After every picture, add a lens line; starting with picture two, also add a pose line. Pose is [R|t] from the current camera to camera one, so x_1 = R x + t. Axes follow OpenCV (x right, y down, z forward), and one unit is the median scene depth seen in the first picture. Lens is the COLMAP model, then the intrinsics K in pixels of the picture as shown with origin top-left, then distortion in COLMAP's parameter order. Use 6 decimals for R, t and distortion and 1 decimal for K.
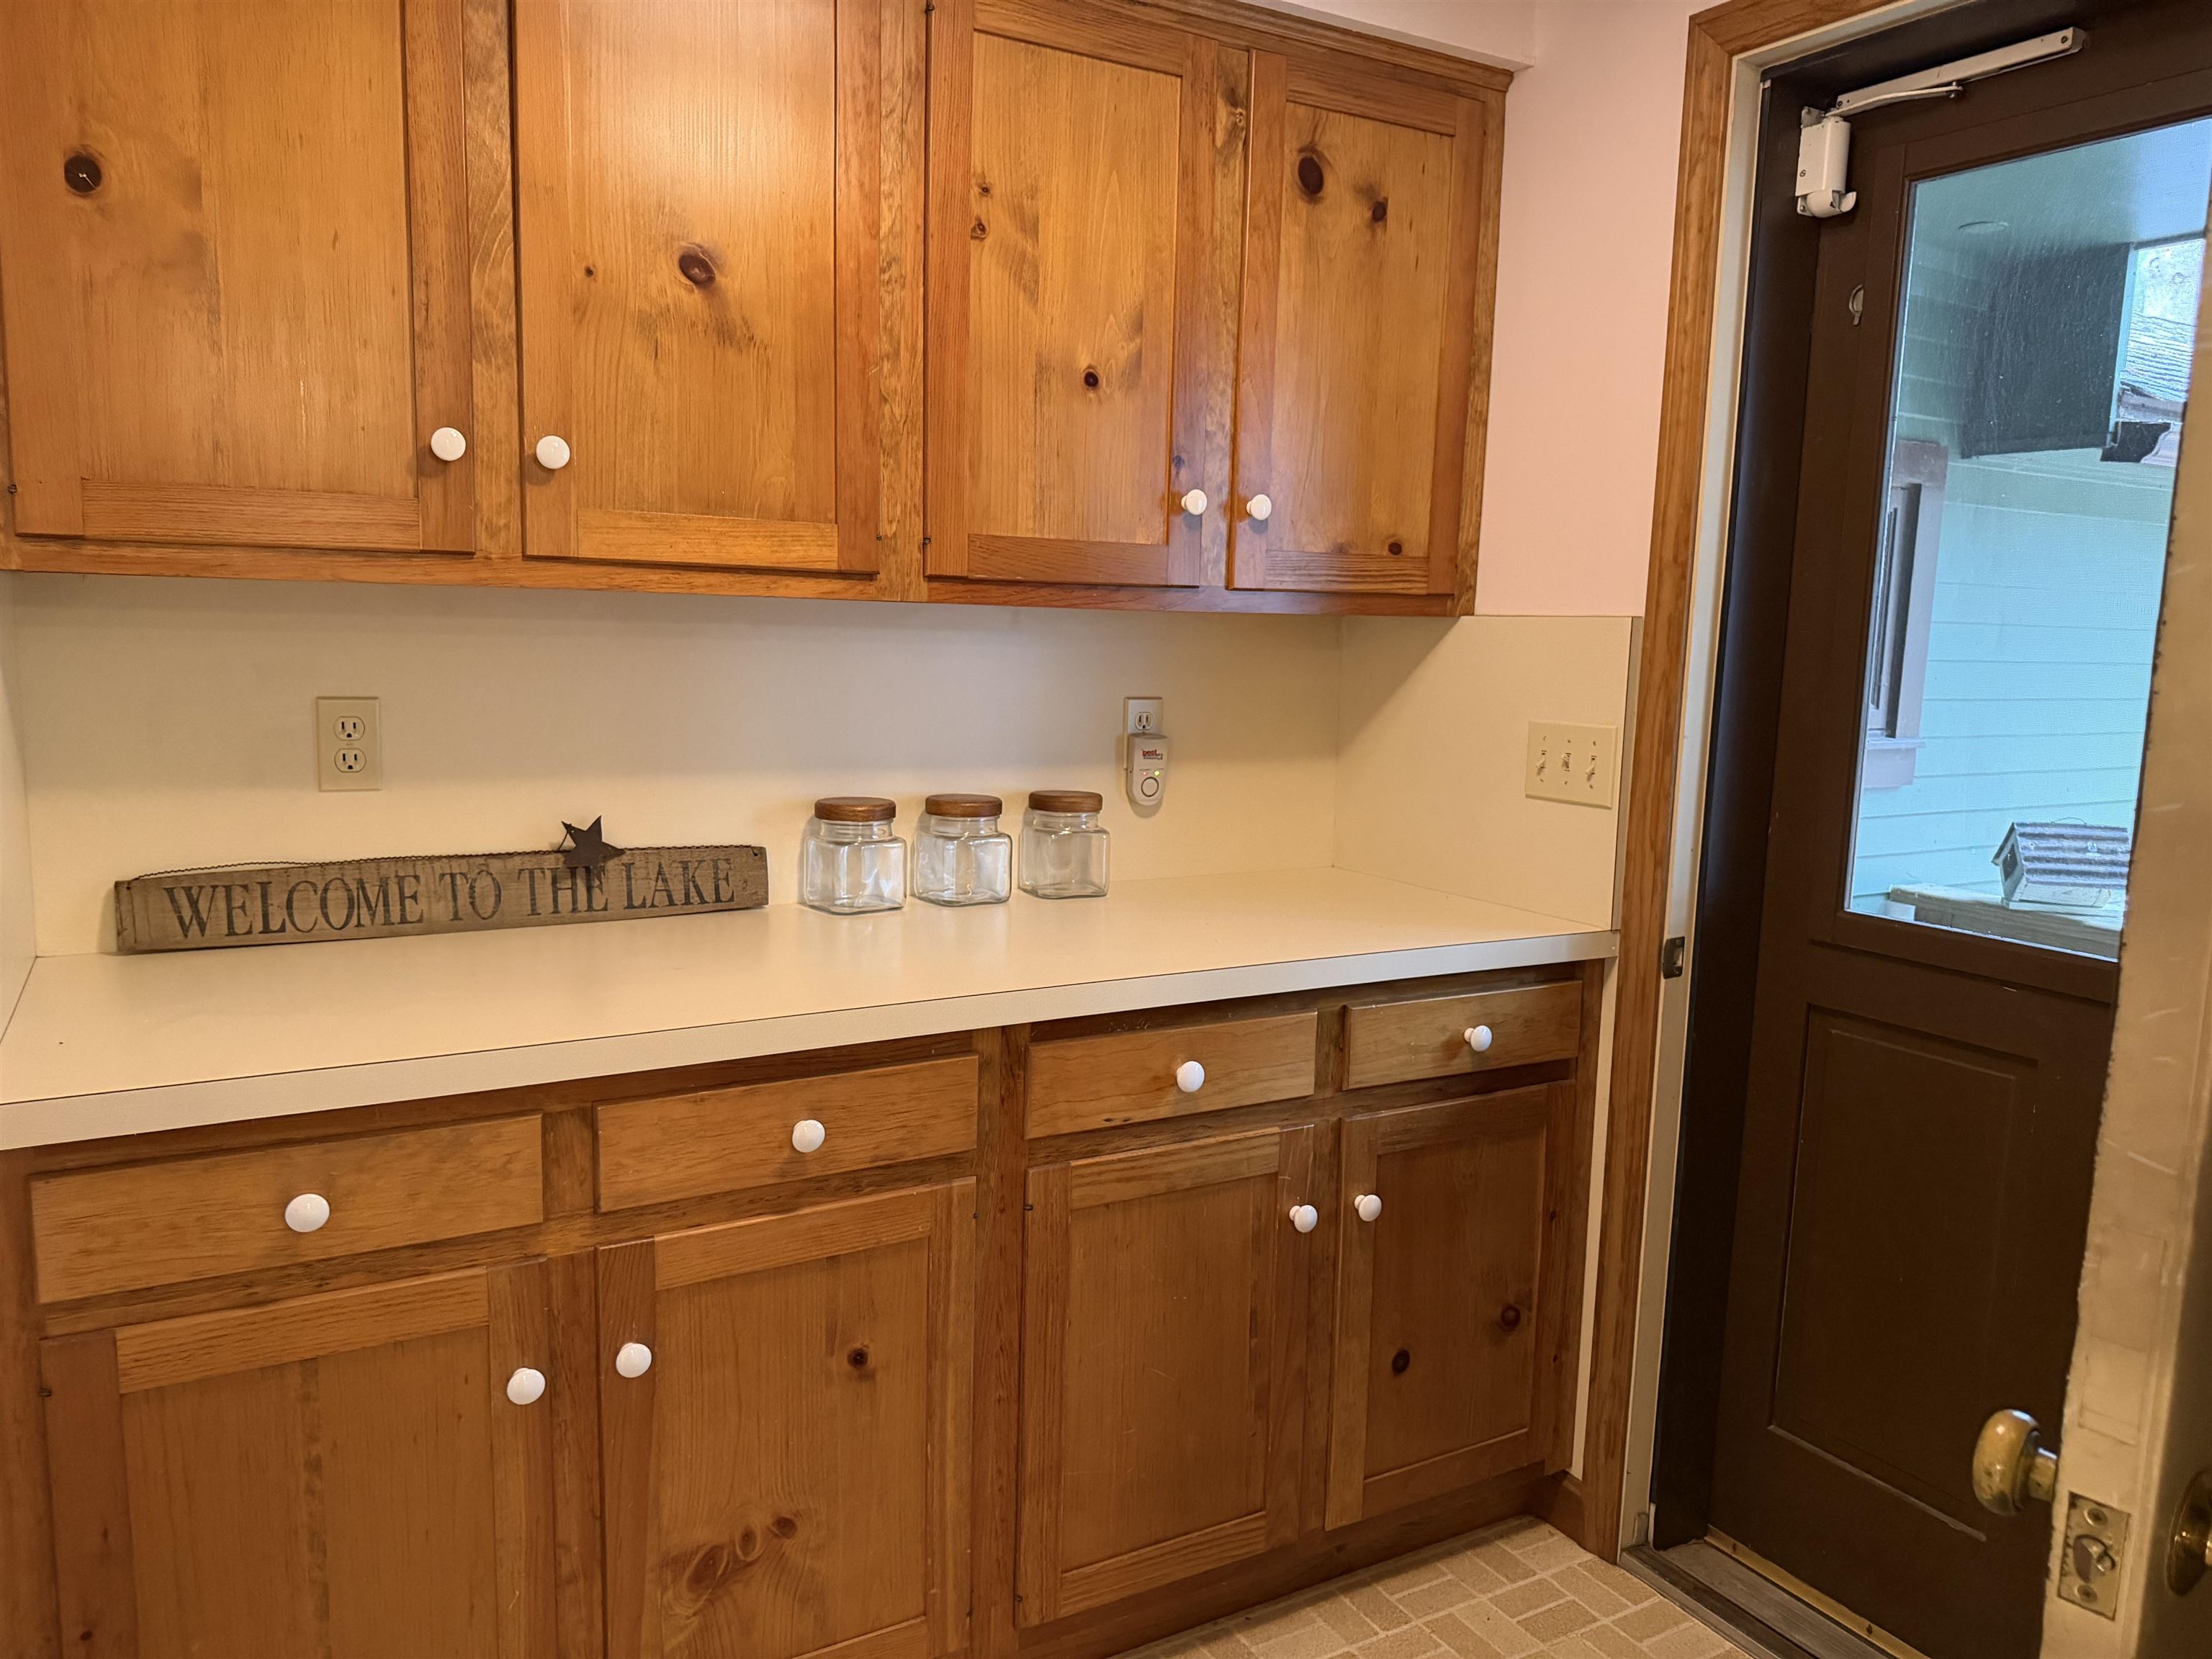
lens RADIAL K [[1553.2, 0, 1106.0], [0, 1553.2, 829.5], [0, 0, 1]] dist [0.102053, -0.154824]
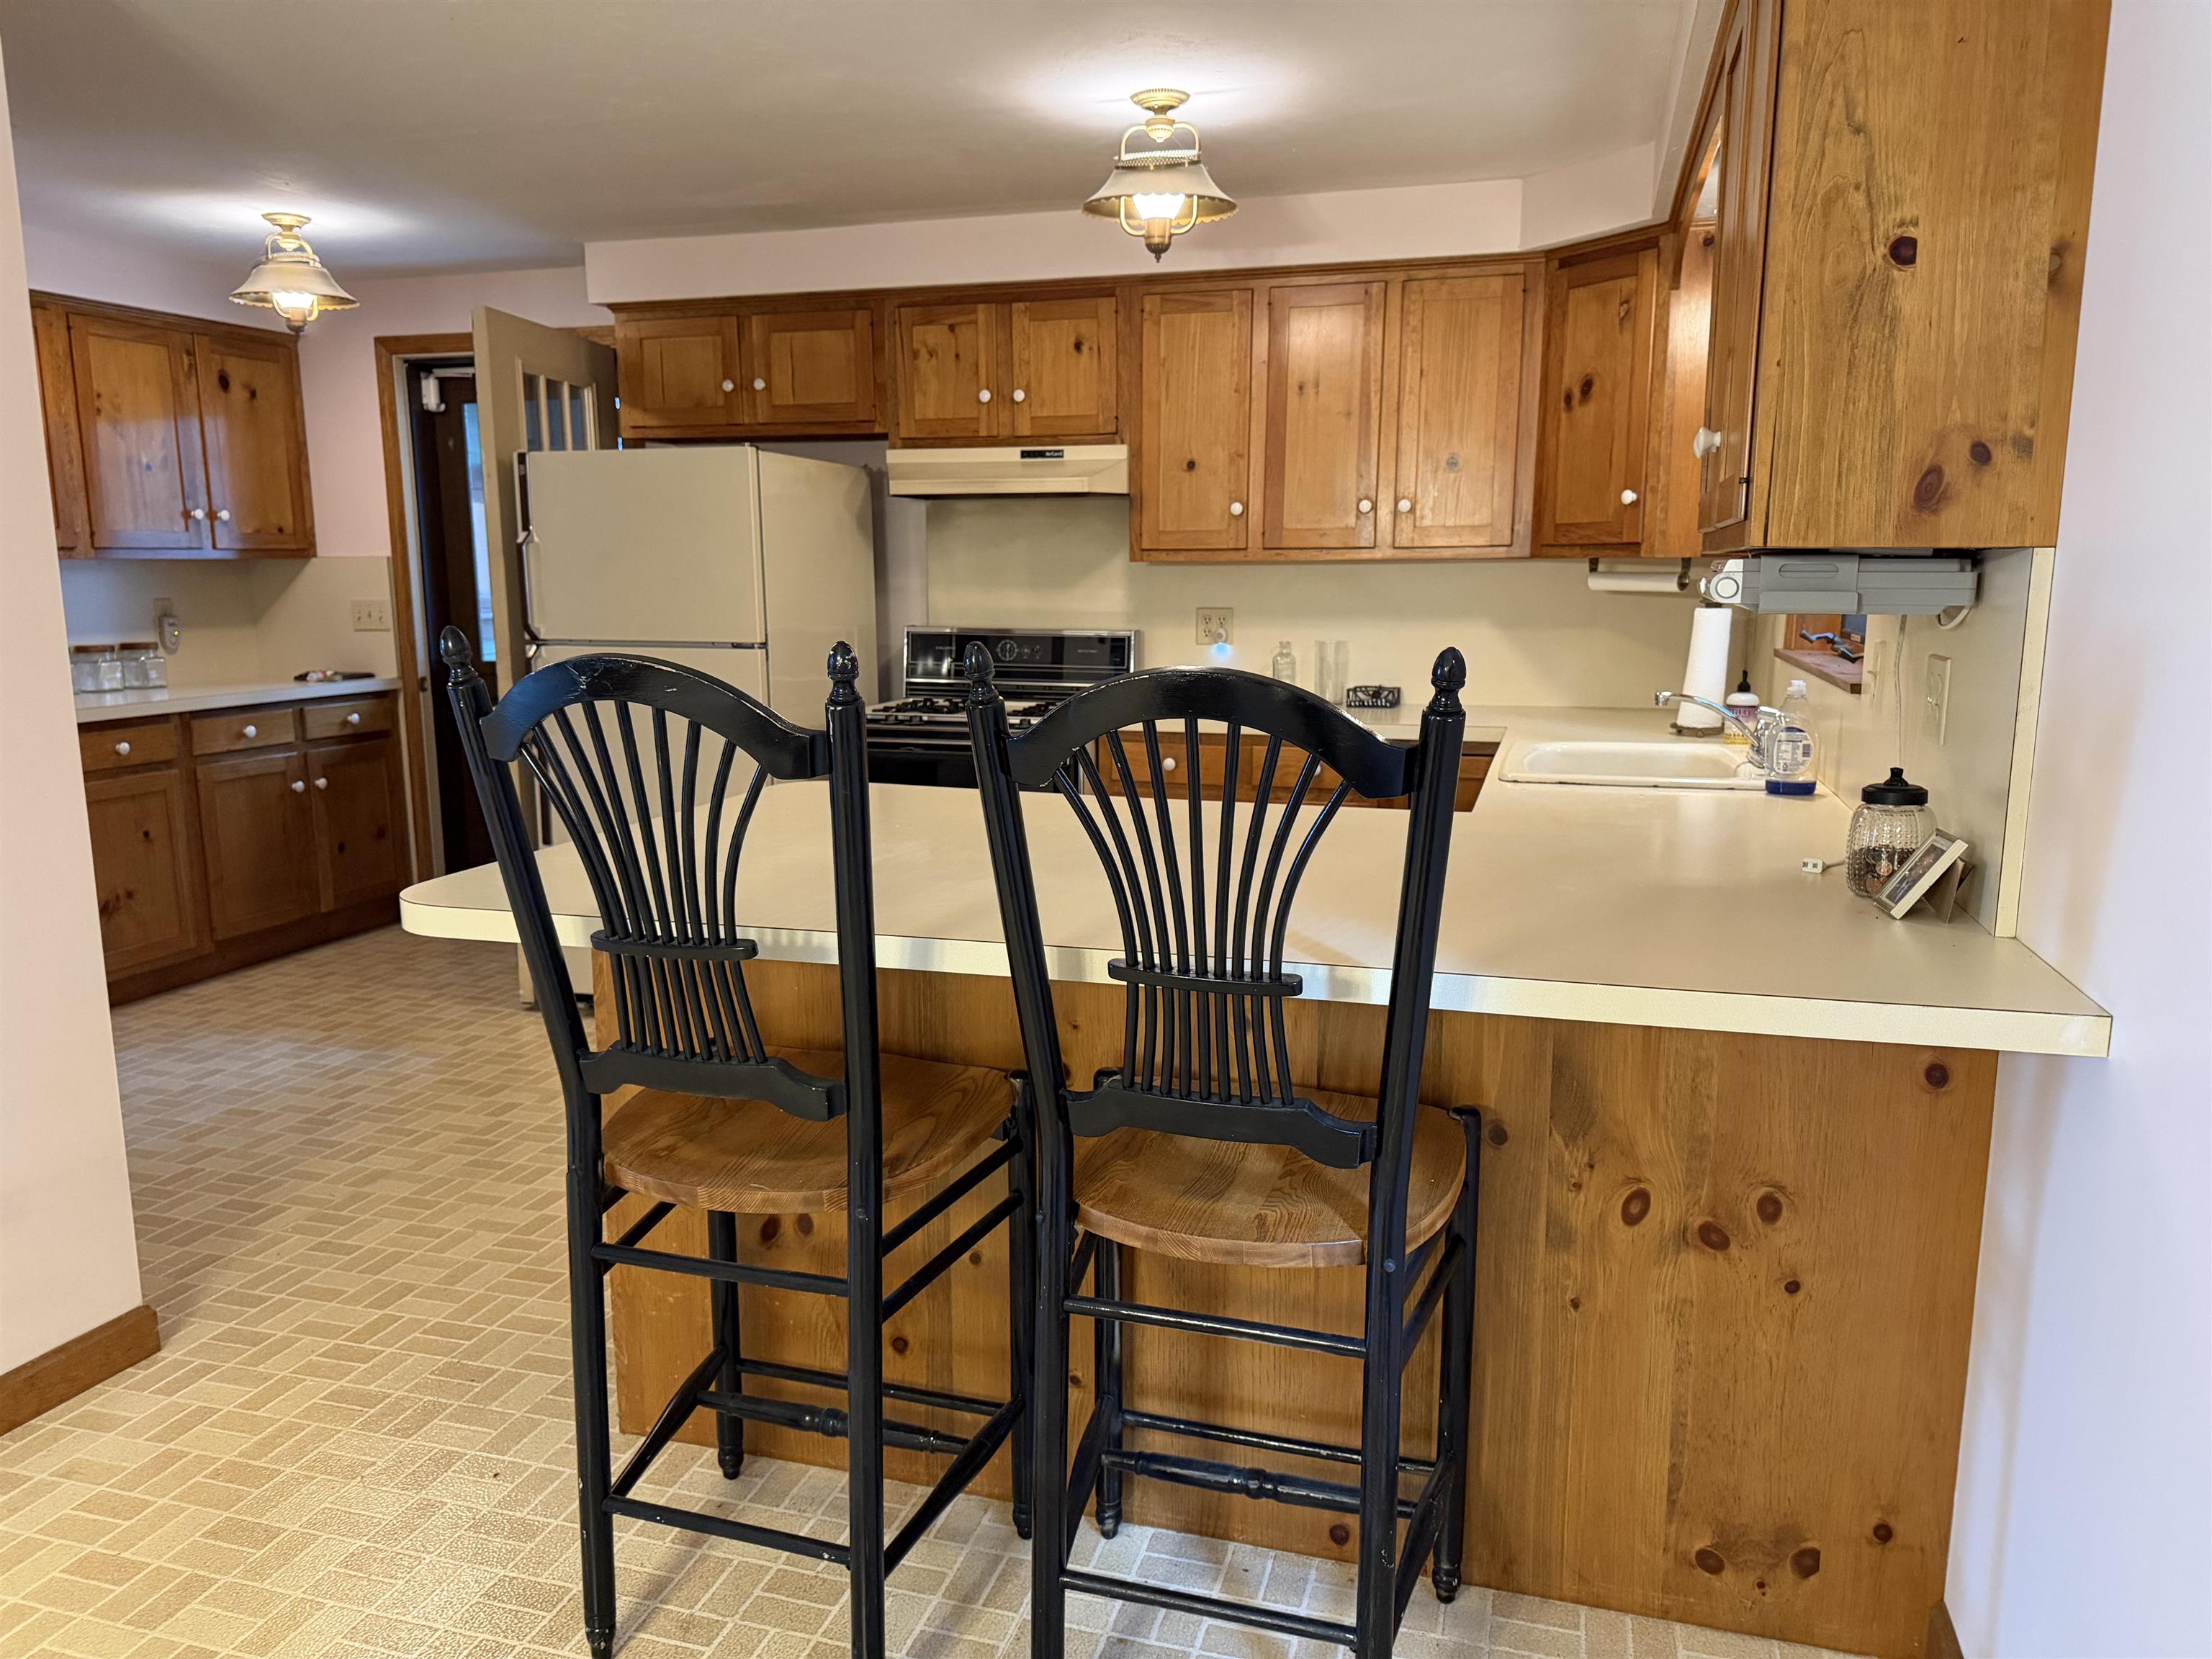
lens RADIAL K [[1579.3, 0, 1106.0], [0, 1579.3, 829.5], [0, 0, 1]] dist [0.001533, 0.005048]
pose [[0.718775, -0.147578, 0.679399, -0.689807], [0.118106, 0.988927, 0.089862, 0.229002], [-0.685138, 0.015650, 0.728245, -1.810974]]
